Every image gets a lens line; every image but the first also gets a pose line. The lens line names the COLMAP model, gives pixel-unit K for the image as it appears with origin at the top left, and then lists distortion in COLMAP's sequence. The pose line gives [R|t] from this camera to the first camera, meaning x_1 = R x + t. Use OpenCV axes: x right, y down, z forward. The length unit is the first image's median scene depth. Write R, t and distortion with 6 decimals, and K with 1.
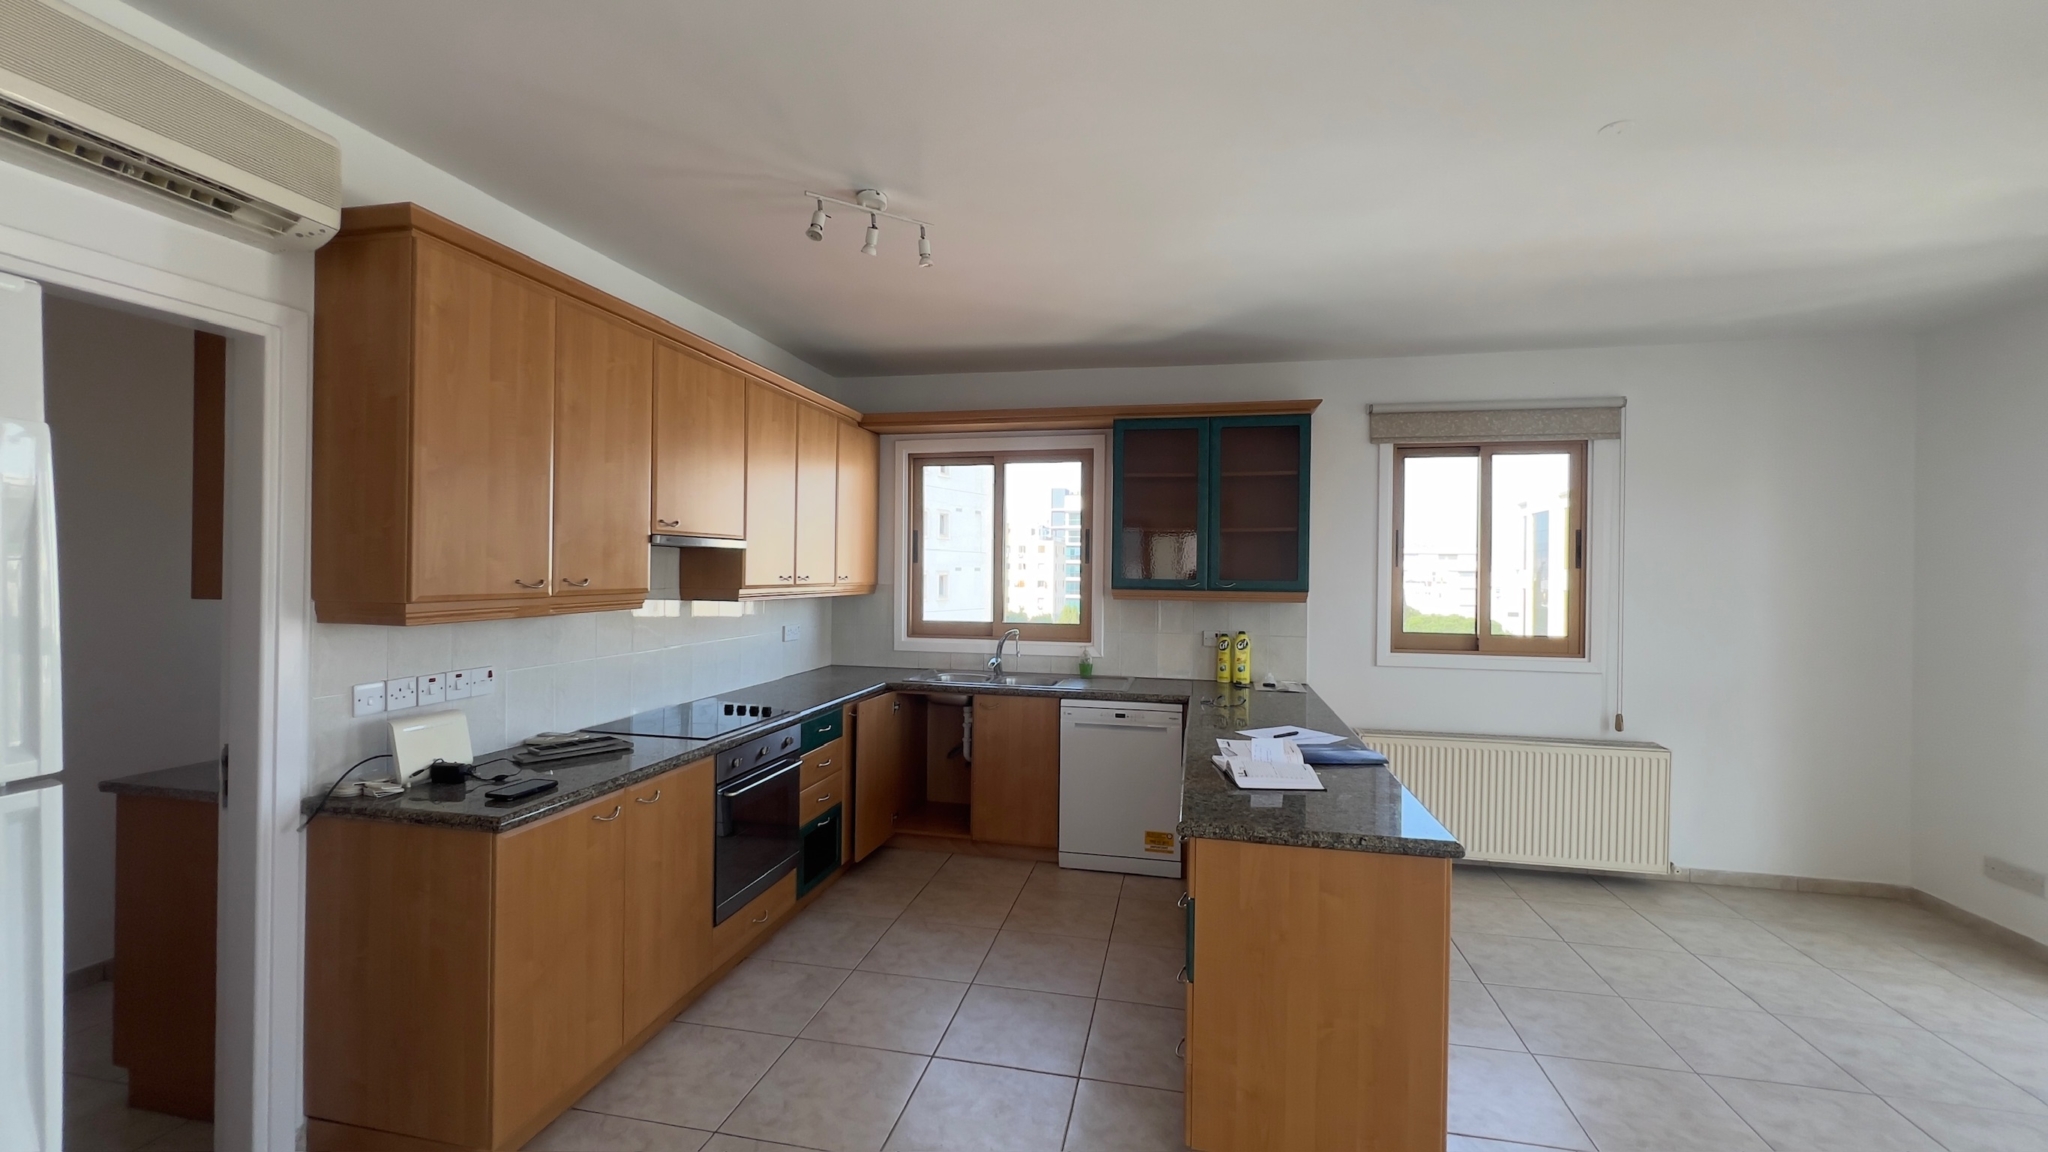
lens RADIAL K [[820.9, 0, 1018.5], [0, 820.9, 571.2], [0, 0, 1]] dist [-0.001394, -0.000295]
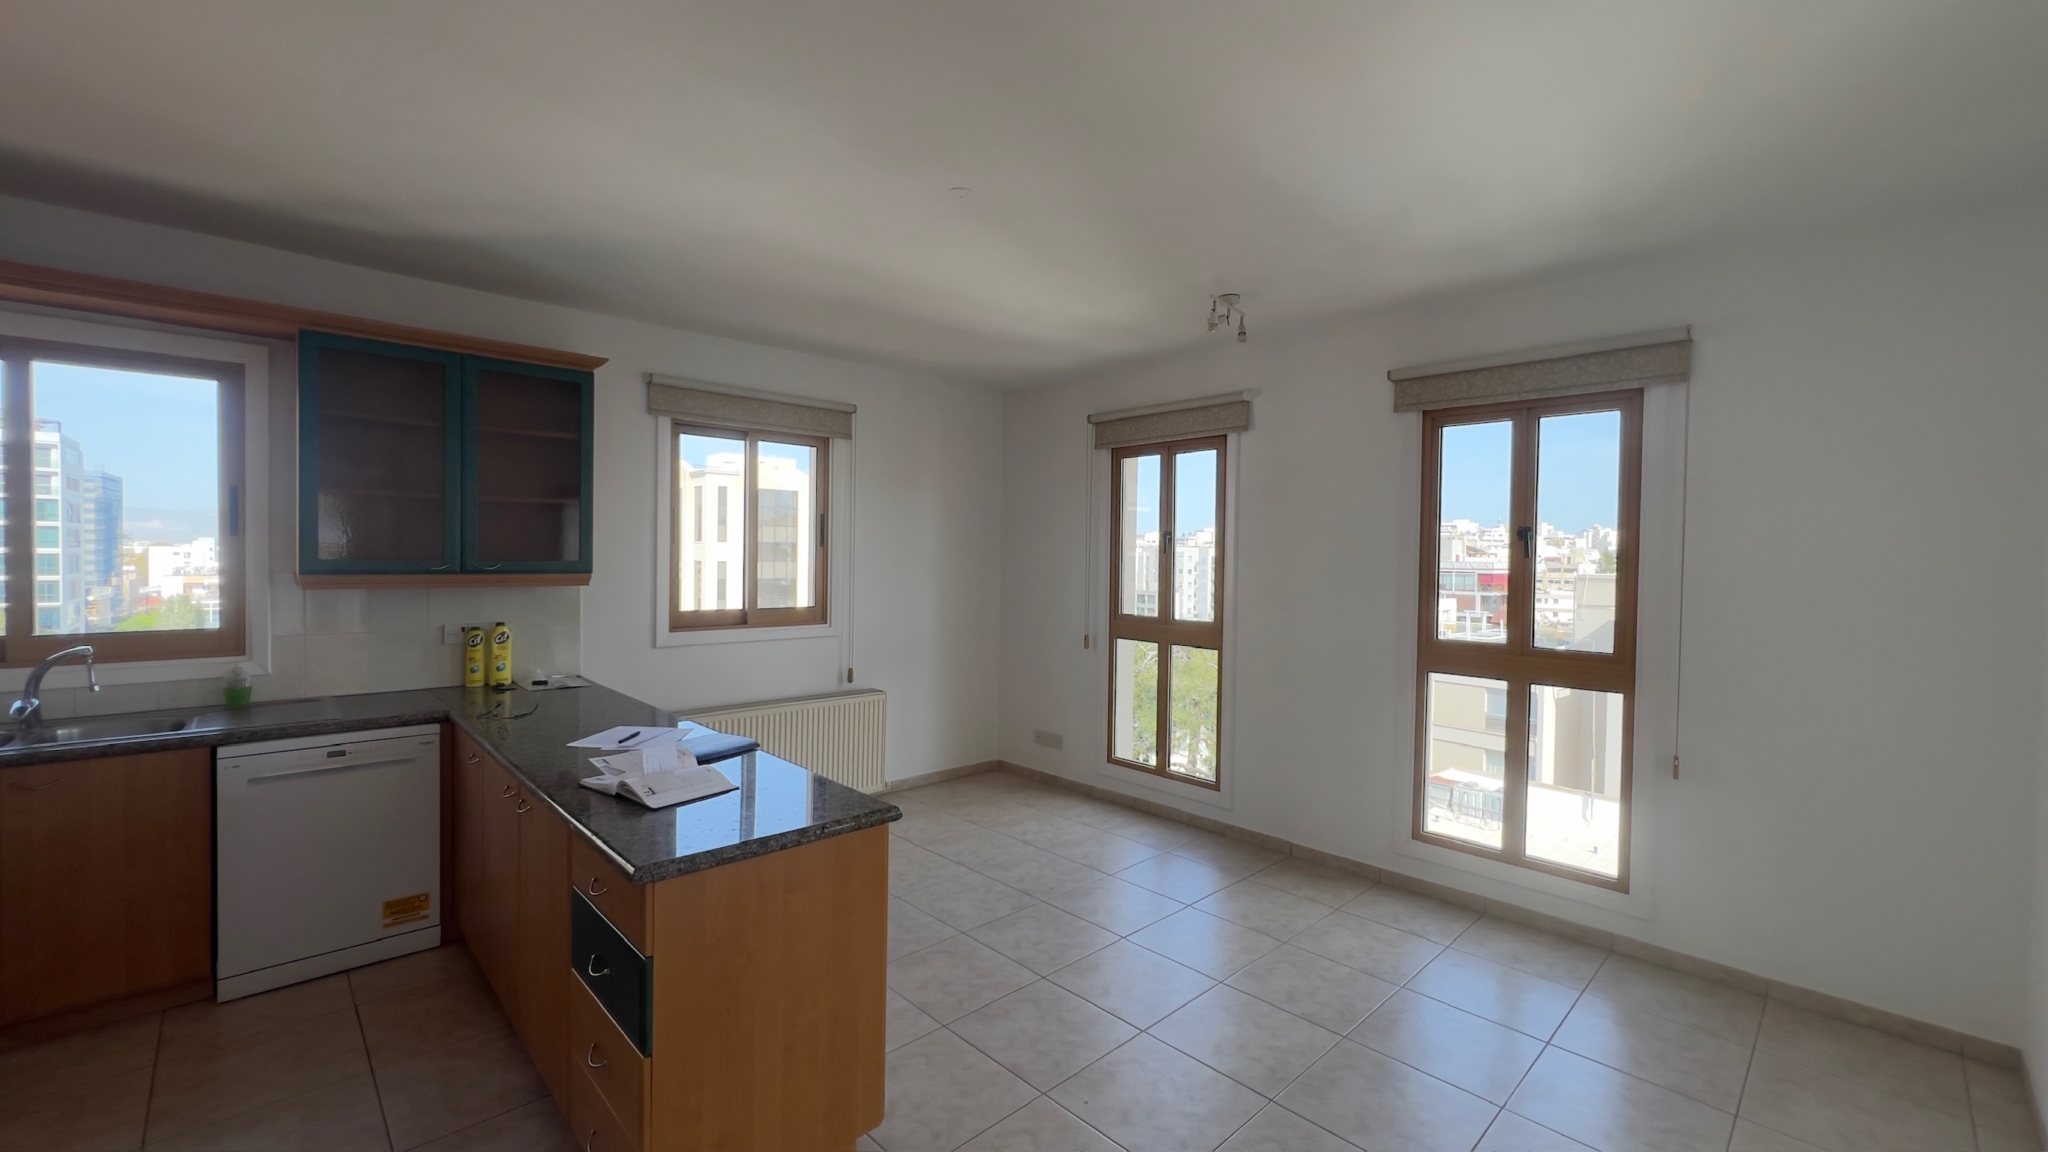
lens RADIAL K [[820.9, 0, 1018.5], [0, 820.9, 571.2], [0, 0, 1]] dist [-0.001394, -0.000295]
pose [[0.562458, -0.020510, 0.826571, -0.121848], [-0.008145, 0.999506, 0.030343, -0.007413], [-0.826786, -0.023800, 0.562013, 0.115356]]
